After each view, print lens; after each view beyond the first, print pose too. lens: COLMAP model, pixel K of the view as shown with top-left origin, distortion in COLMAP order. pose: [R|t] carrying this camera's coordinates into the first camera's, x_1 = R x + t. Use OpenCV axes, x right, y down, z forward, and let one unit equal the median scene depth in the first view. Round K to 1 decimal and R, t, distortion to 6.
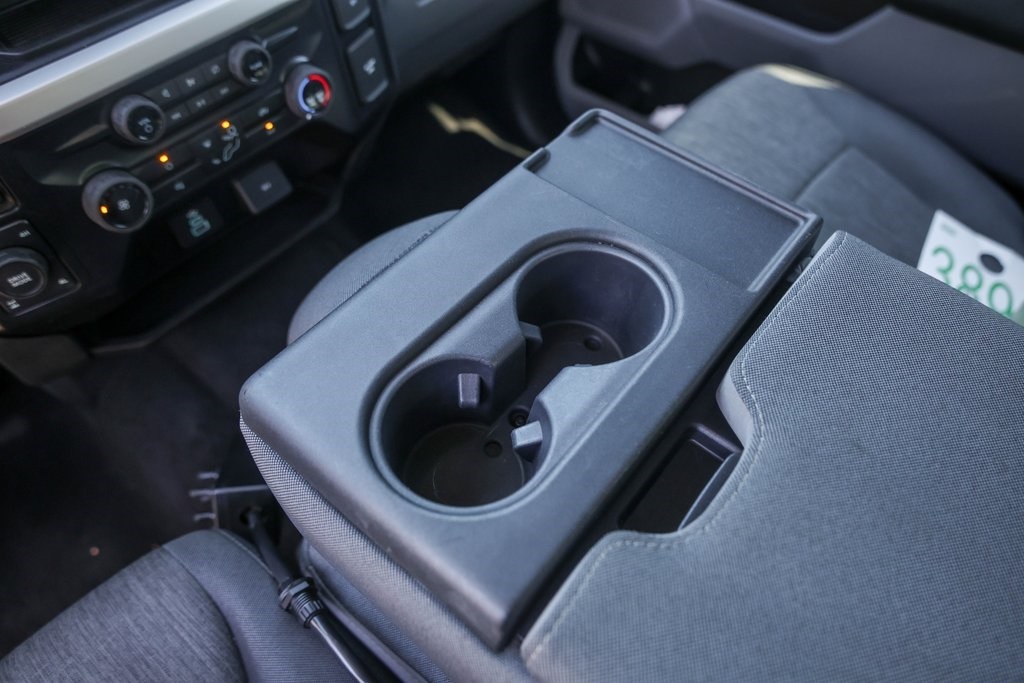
lens RADIAL K [[681.4, 0, 521.8], [0, 681.4, 341.2], [0, 0, 1]] dist [-0.023790, 0.009928]
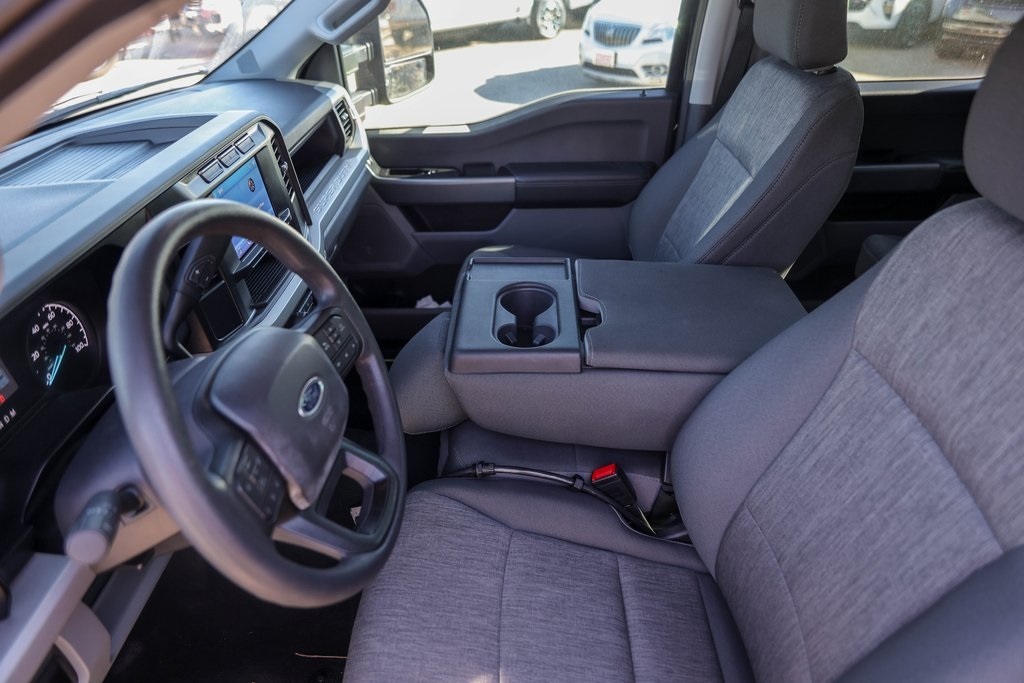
lens RADIAL K [[681.4, 0, 509.4], [0, 681.4, 337.6], [0, 0, 1]] dist [-0.023790, 0.009928]
pose [[0.792796, -0.349698, 0.499185, -0.968051], [0.510443, 0.828505, -0.230276, 0.463719], [-0.333050, 0.437368, 0.835337, -0.849929]]
